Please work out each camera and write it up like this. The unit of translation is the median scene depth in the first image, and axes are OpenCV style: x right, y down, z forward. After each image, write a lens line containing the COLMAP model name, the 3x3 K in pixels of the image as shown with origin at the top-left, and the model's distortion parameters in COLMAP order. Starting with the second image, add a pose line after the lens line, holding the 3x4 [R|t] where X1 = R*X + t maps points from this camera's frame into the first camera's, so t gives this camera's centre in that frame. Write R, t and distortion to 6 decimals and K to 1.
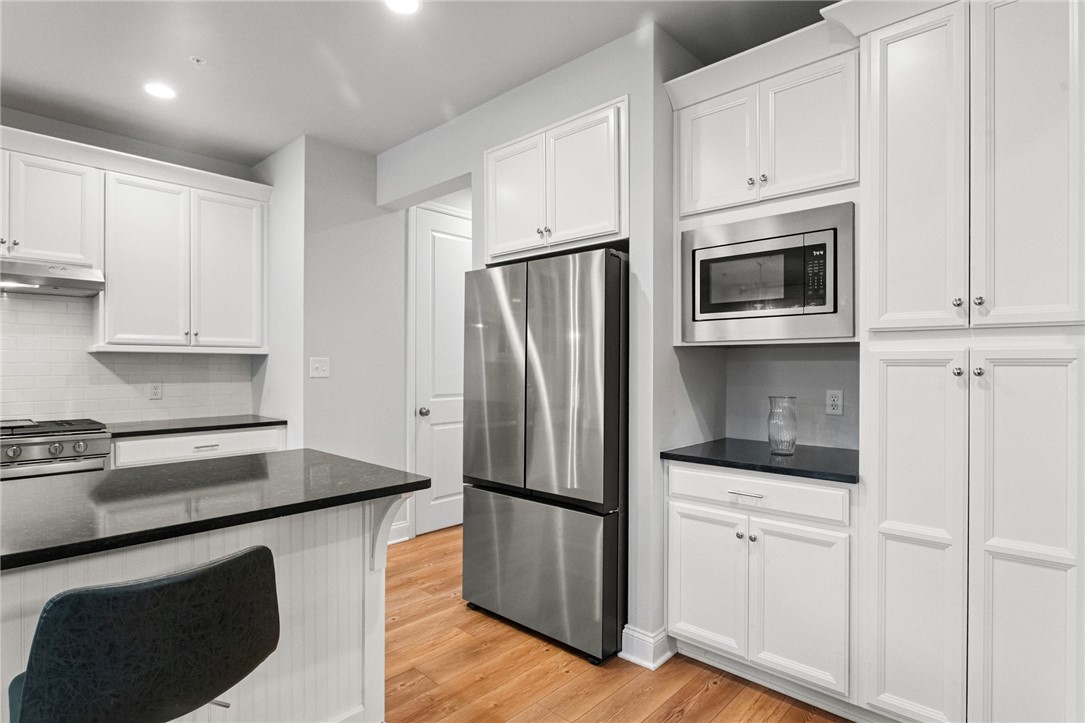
lens RADIAL K [[559.8, 0, 553.5], [0, 559.8, 364.7], [0, 0, 1]] dist [-0.004253, 0.001426]
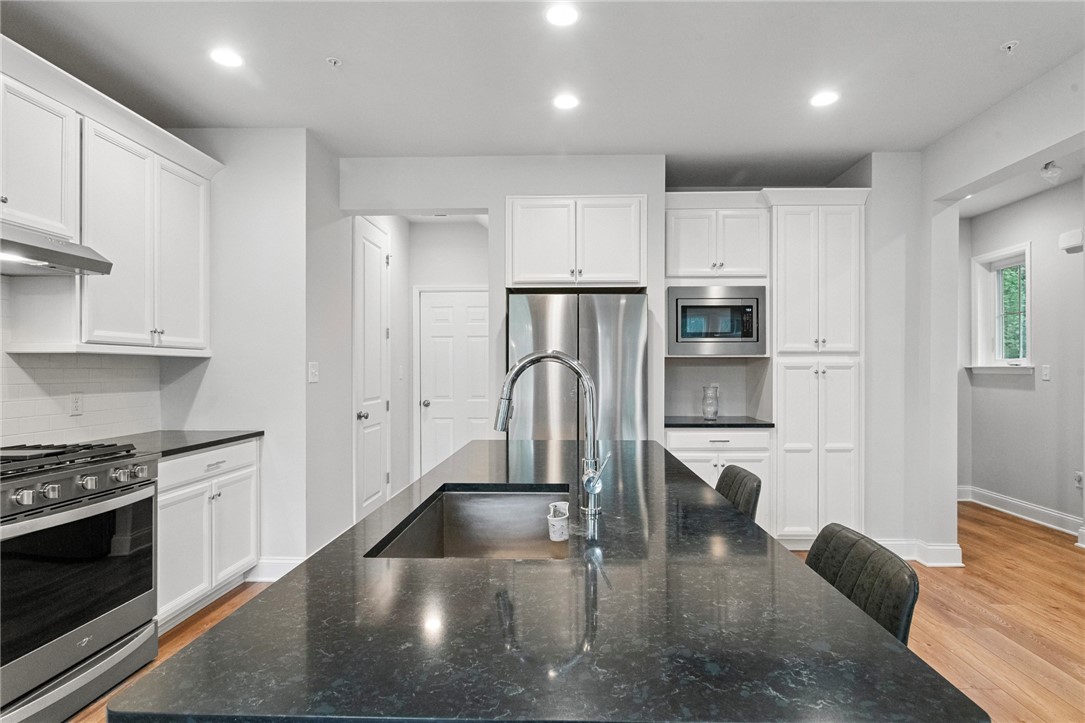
lens RADIAL K [[559.8, 0, 551.0], [0, 559.8, 365.6], [0, 0, 1]] dist [-0.004253, 0.001426]
pose [[0.751679, 0.002269, 0.659526, -0.831232], [0.001798, 0.999983, -0.005490, -0.000643], [-0.659527, 0.005312, 0.751662, 0.007897]]
